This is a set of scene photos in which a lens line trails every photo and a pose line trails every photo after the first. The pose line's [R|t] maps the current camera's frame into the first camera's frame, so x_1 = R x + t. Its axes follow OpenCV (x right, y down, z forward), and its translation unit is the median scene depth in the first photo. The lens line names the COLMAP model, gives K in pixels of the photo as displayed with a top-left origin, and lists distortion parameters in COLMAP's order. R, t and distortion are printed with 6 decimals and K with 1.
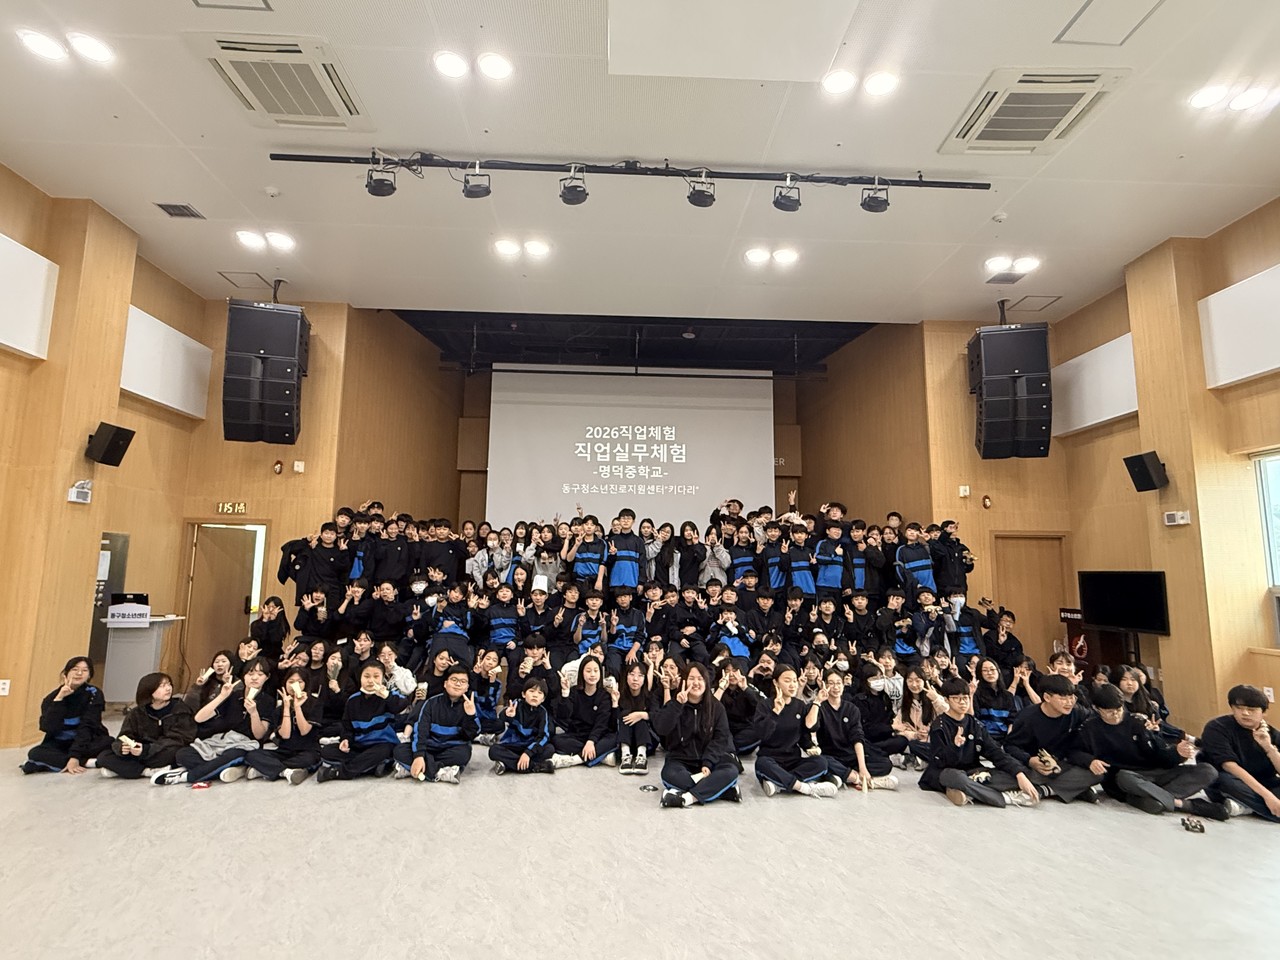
lens RADIAL K [[702.8, 0, 637.3], [0, 702.8, 476.7], [0, 0, 1]] dist [-0.001723, 0.000023]
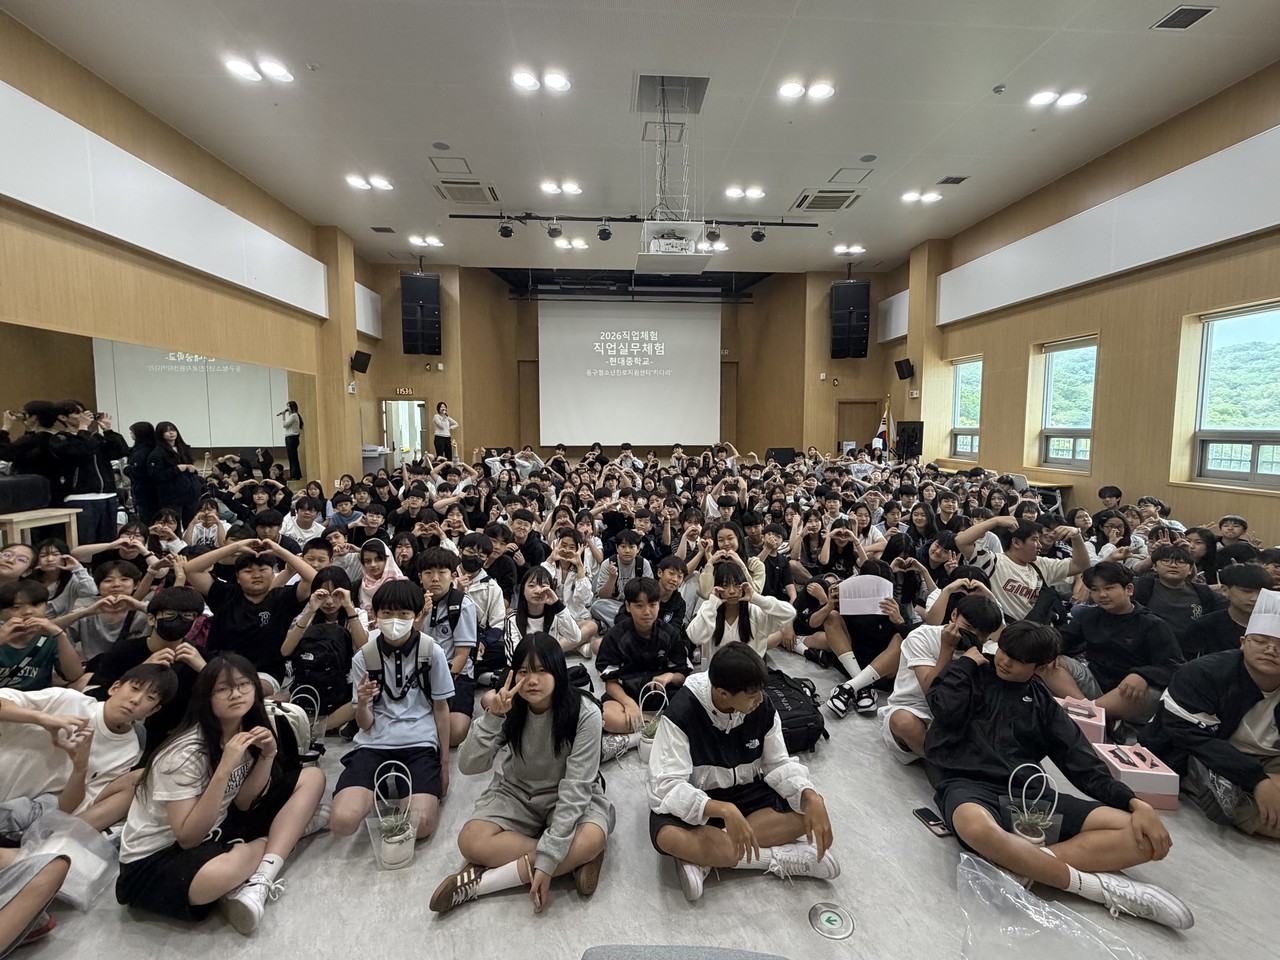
lens RADIAL K [[590.6, 0, 640.2], [0, 590.6, 476.5], [0, 0, 1]] dist [-0.000450, -0.000028]
pose [[0.999717, -0.013681, 0.019454, -0.020895], [0.009038, 0.975156, 0.221334, -0.068919], [-0.021999, -0.221095, 0.975004, -0.496900]]
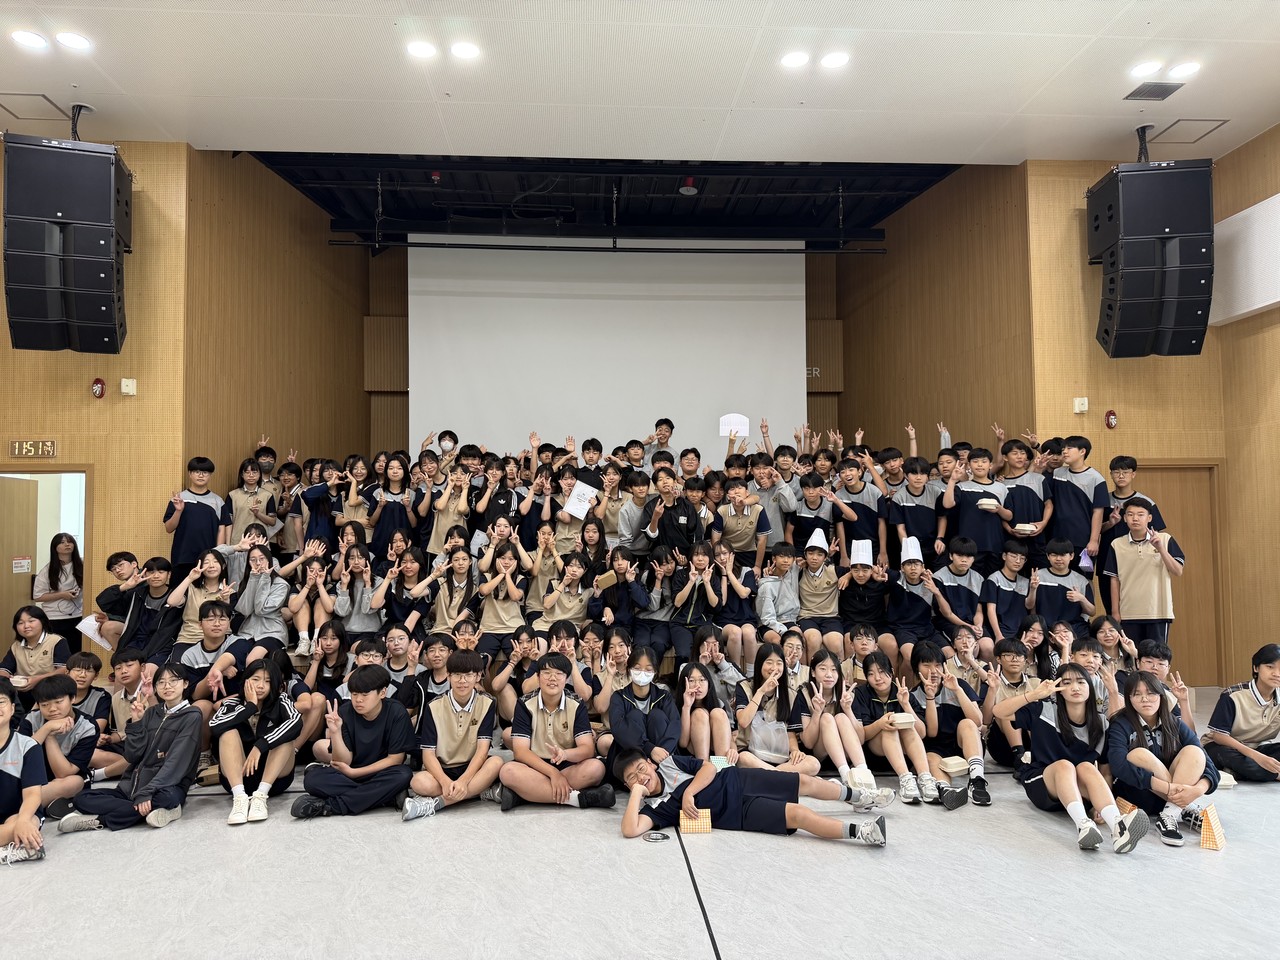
lens RADIAL K [[923.6, 0, 634.0], [0, 923.6, 485.2], [0, 0, 1]] dist [0.045964, -0.061297]
pose [[0.999472, -0.020486, 0.025215, -0.012222], [0.018163, 0.995853, 0.089144, 0.009538], [-0.026937, -0.088639, 0.995700, 0.070531]]
